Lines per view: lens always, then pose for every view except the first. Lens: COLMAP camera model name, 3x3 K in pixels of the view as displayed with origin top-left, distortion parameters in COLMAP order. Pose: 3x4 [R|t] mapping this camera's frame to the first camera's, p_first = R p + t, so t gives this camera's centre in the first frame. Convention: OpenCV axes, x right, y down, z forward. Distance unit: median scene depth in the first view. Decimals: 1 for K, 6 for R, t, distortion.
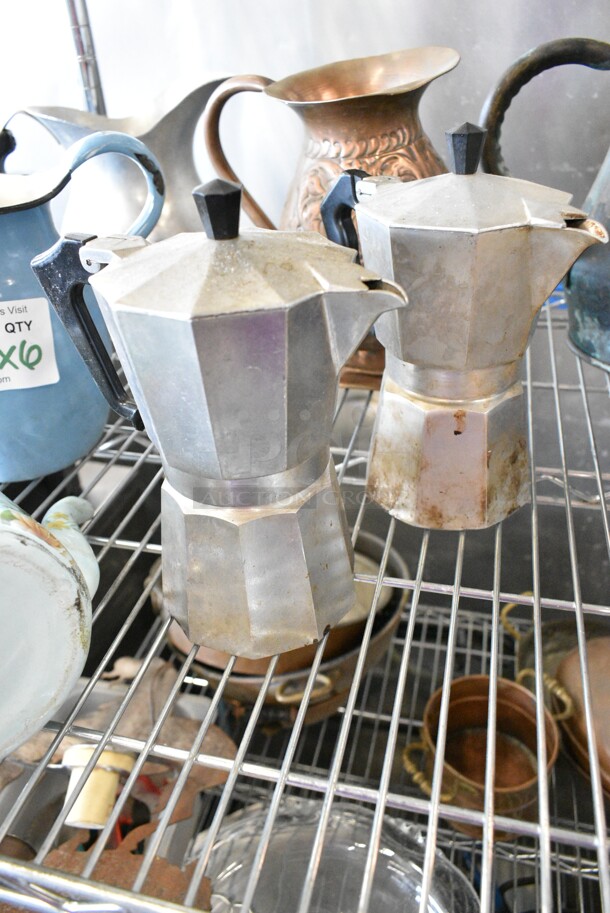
lens RADIAL K [[691.7, 0, 319.7], [0, 691.7, 456.6], [0, 0, 1]] dist [-0.040492, 0.002194]
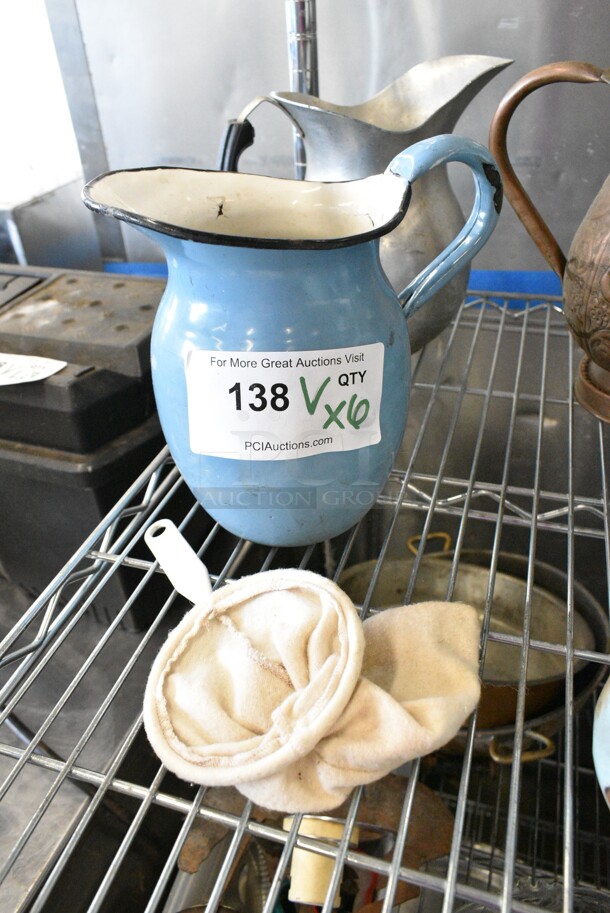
lens RADIAL K [[670.0, 0, 305.6], [0, 670.0, 450.7], [0, 0, 1]] dist [-0.033564, -0.000306]
pose [[0.997371, 0.038086, -0.061644, -0.437509], [-0.035879, 0.998689, 0.036521, -0.129168], [0.062954, -0.034213, 0.997430, 0.197978]]
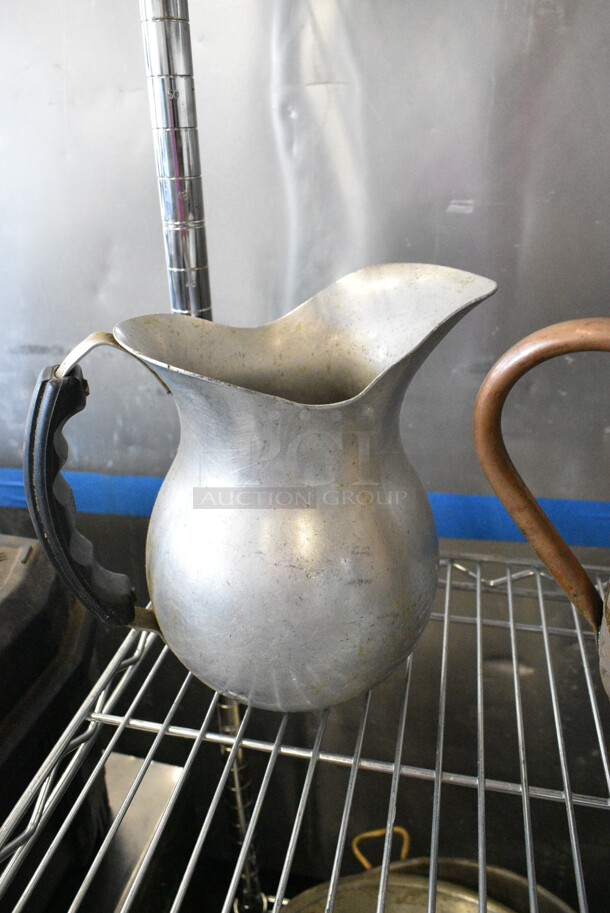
lens RADIAL K [[691.7, 0, 319.7], [0, 691.7, 456.6], [0, 0, 1]] dist [-0.040492, 0.002194]
pose [[0.998567, 0.013647, 0.051740, -0.410528], [-0.006469, 0.990627, -0.136441, -0.470811], [-0.053117, 0.135911, 0.989296, 0.645248]]
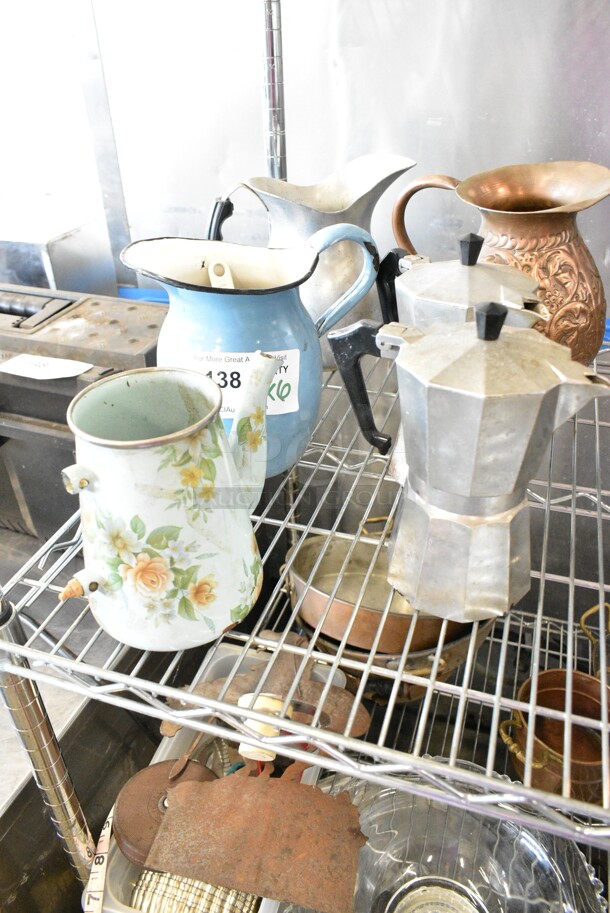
lens RADIAL K [[695.2, 0, 305.0], [0, 695.2, 456.5], [0, 0, 1]] dist [-0.038350, 0.000348]
pose [[0.995564, 0.067483, -0.065559, -0.283710], [-0.067645, 0.997709, -0.000246, -0.021385], [0.065392, 0.004680, 0.997849, -0.363287]]
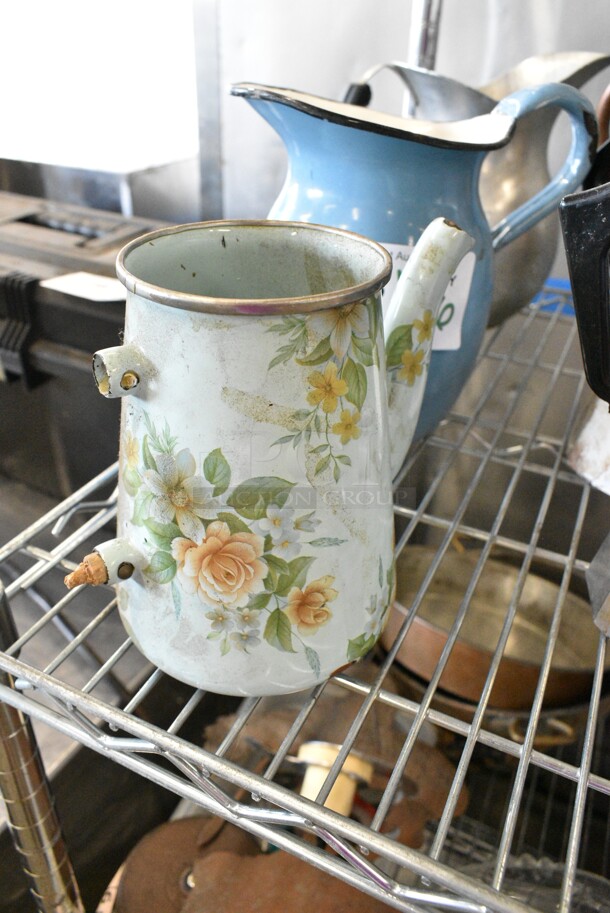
lens RADIAL K [[677.1, 0, 299.4], [0, 677.1, 457.0], [0, 0, 1]] dist [-0.039010, -0.004447]
pose [[0.972805, 0.181908, -0.143388, -0.448164], [-0.185103, 0.982676, -0.009158, 0.079274], [0.139238, 0.035450, 0.989624, 0.110355]]
